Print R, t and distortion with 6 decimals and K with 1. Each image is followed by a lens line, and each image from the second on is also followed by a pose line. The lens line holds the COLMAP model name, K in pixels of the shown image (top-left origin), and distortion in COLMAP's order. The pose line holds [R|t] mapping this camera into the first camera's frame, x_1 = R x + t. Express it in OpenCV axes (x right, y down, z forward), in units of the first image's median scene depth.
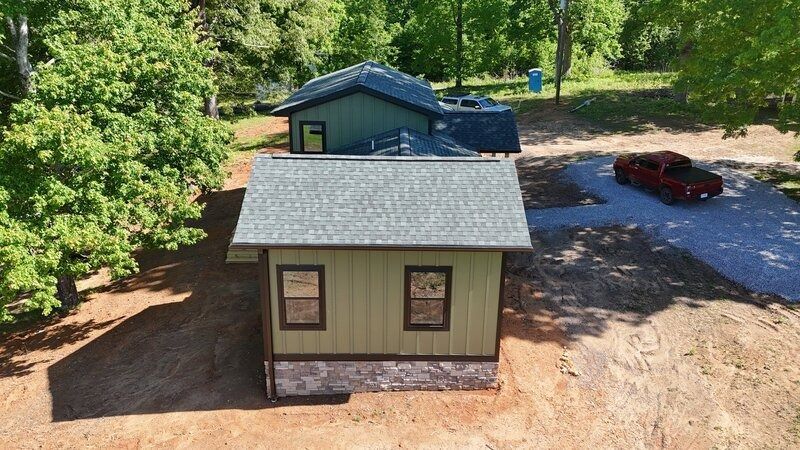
lens RADIAL K [[538.6, 0, 406.5], [0, 538.6, 224.1], [0, 0, 1]] dist [0.090326, -0.099784]
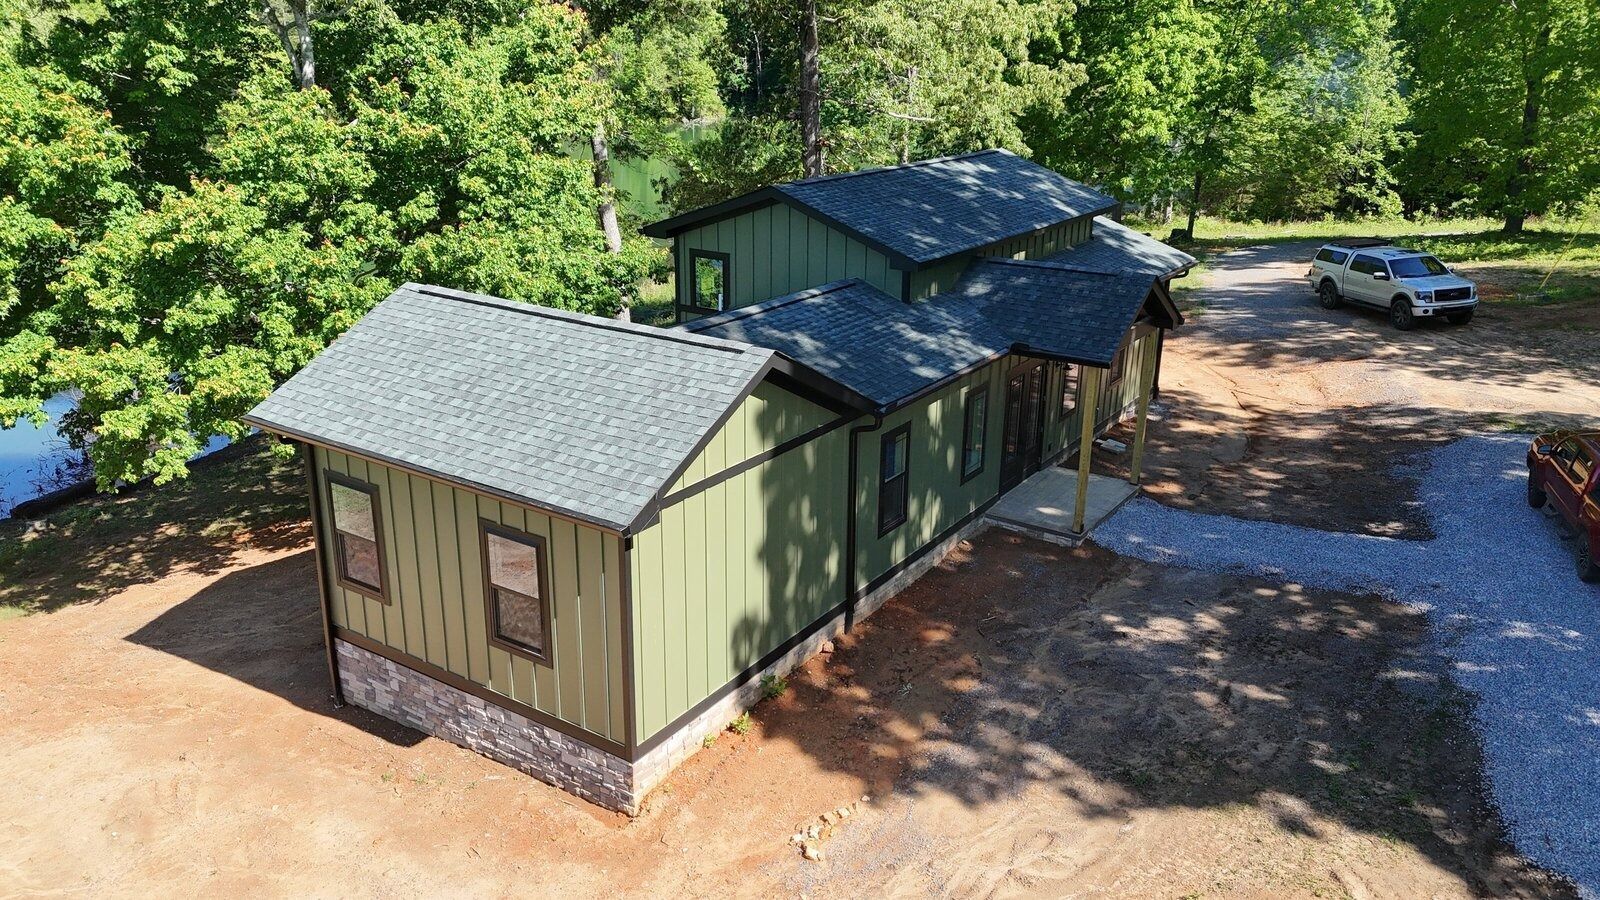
lens RADIAL K [[1077.1, 0, 812.9], [0, 1077.1, 448.1], [0, 0, 1]] dist [0.090326, -0.099784]
pose [[0.850929, 0.182751, -0.492466, 0.629208], [-0.196207, 0.980250, 0.024741, -0.063581], [0.487261, 0.075572, 0.869980, 0.192456]]
